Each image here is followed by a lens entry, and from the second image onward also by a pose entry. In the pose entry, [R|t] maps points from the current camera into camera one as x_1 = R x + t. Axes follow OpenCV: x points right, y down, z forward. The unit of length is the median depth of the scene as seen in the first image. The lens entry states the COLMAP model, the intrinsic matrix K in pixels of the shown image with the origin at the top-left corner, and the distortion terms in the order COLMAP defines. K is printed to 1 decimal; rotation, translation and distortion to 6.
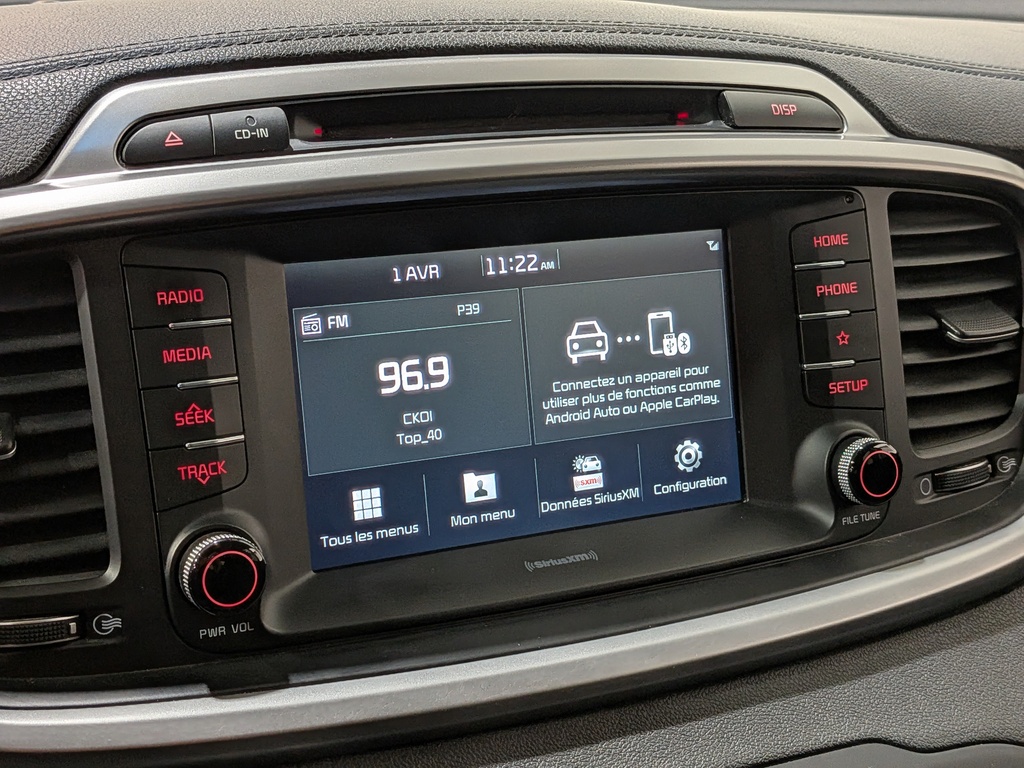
lens RADIAL K [[1530.5, 0, 487.7], [0, 1530.5, 379.2], [0, 0, 1]] dist [0.119399, -0.179003]
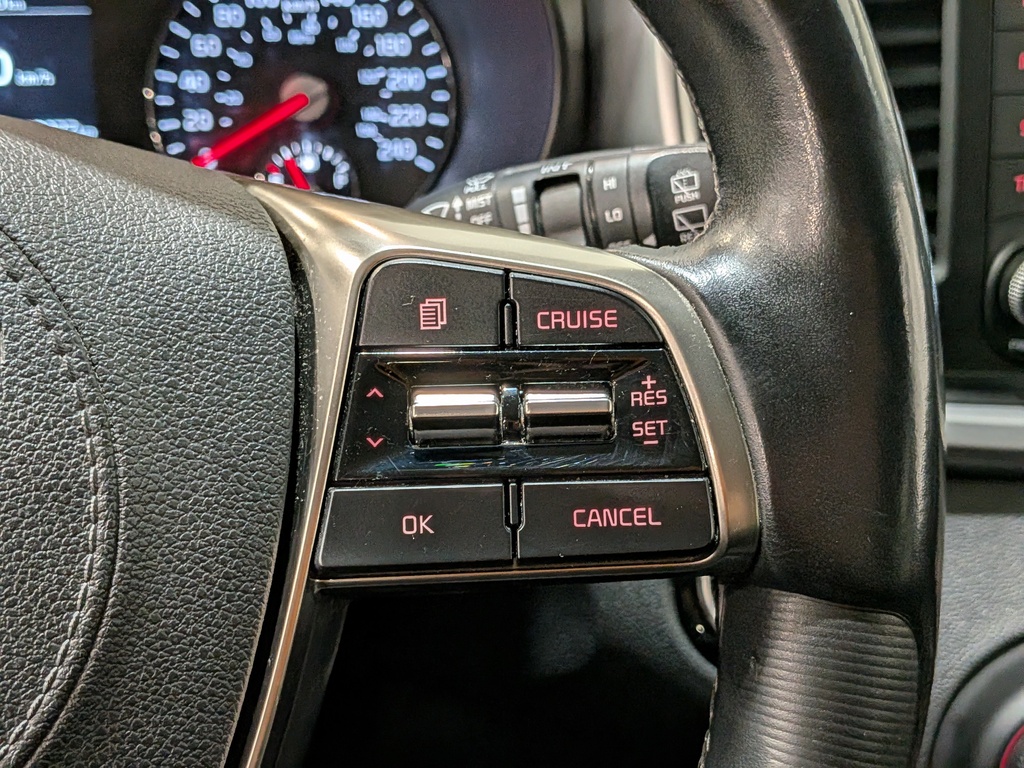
lens RADIAL K [[1530.5, 0, 487.7], [0, 1530.5, 379.2], [0, 0, 1]] dist [0.119399, -0.179003]
pose [[0.967101, 0.139607, -0.212661, -0.268288], [-0.090804, 0.970336, 0.224061, -0.008537], [0.237633, -0.197379, 0.951090, -0.040416]]
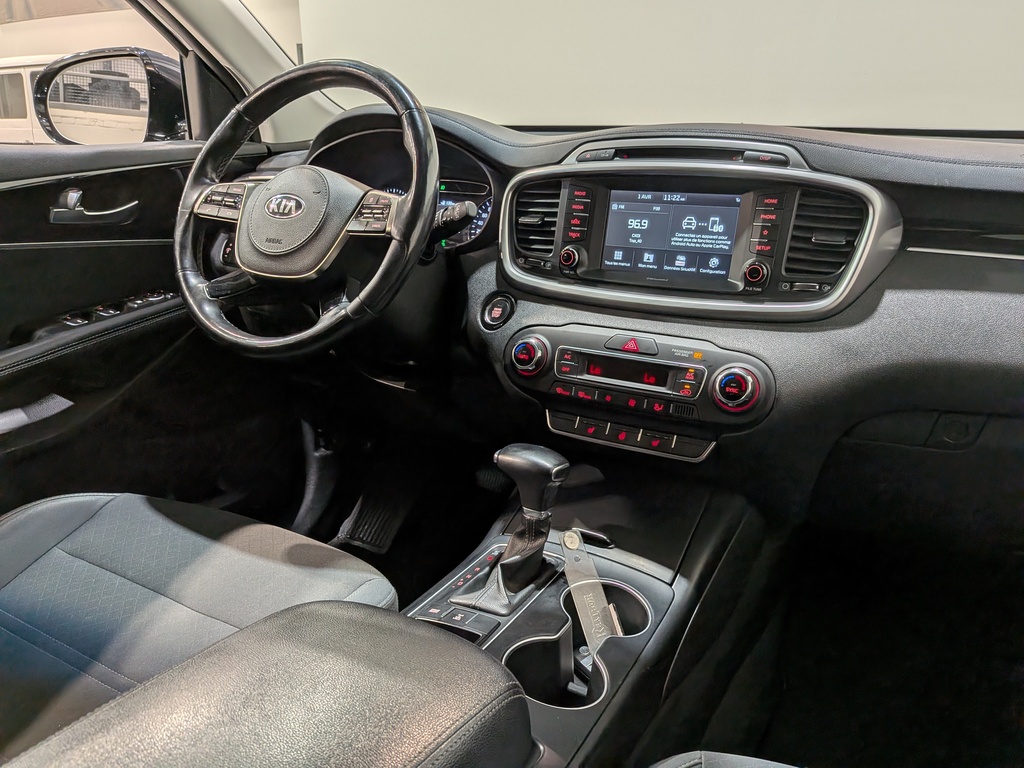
lens RADIAL K [[743.6, 0, 513.2], [0, 743.6, 406.5], [0, 0, 1]] dist [0.091684, -0.185510]
pose [[0.596817, 0.272876, -0.754551, 1.286234], [-0.217327, 0.960218, 0.175357, 0.172695], [0.772385, 0.059328, 0.632378, -0.389378]]
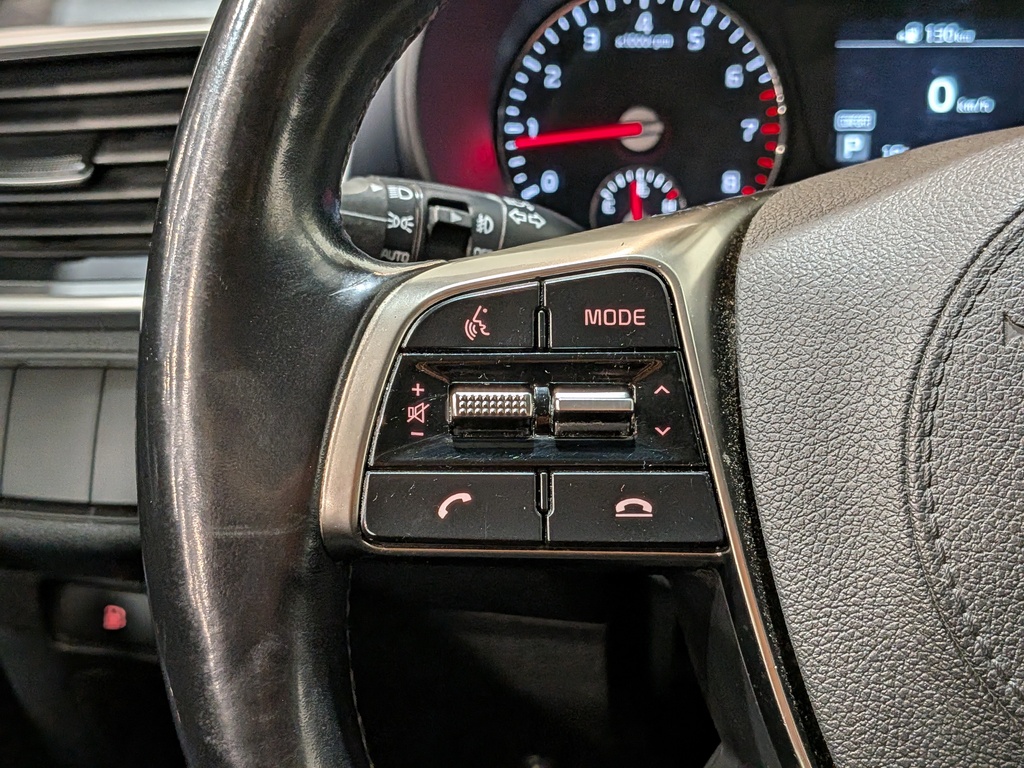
lens RADIAL K [[1530.5, 0, 487.7], [0, 1530.5, 379.2], [0, 0, 1]] dist [0.119399, -0.179003]
pose [[0.861772, 0.193668, -0.468872, -0.570516], [-0.092850, 0.968862, 0.229534, 0.026107], [0.498726, -0.154271, 0.852920, -0.243340]]
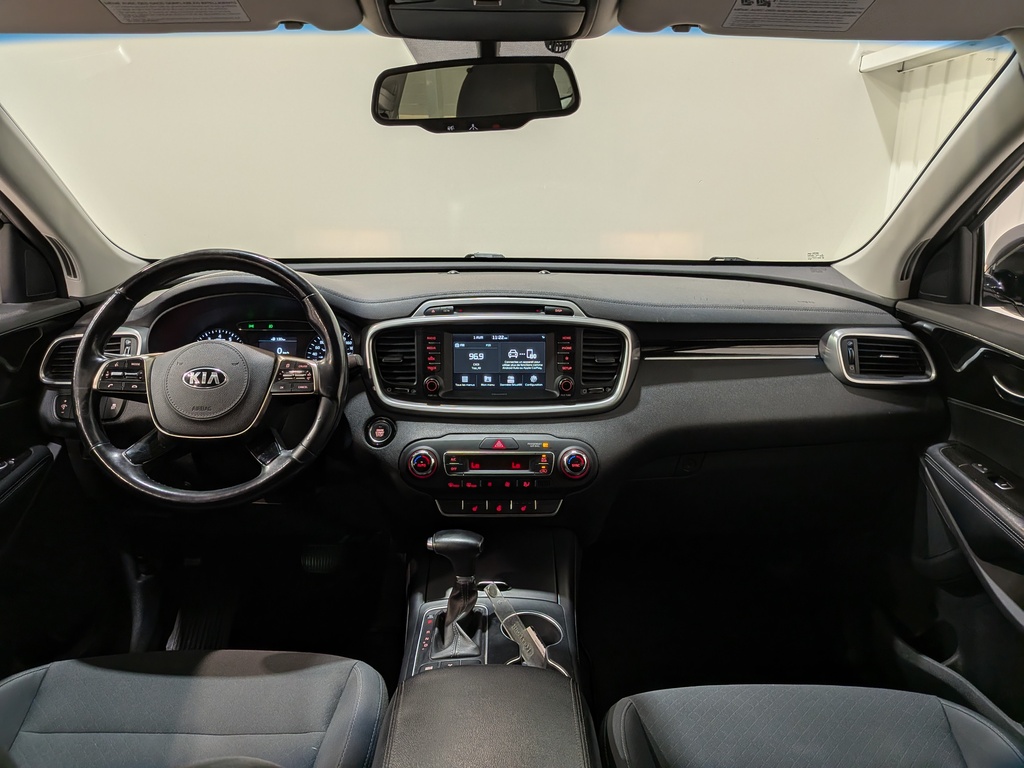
lens RADIAL K [[743.6, 0, 513.2], [0, 743.6, 406.5], [0, 0, 1]] dist [0.091684, -0.185510]
pose [[0.914733, 0.116579, -0.386877, 1.088328], [-0.104966, 0.993162, 0.051092, 0.024527], [0.390188, -0.006126, 0.920715, -1.336529]]
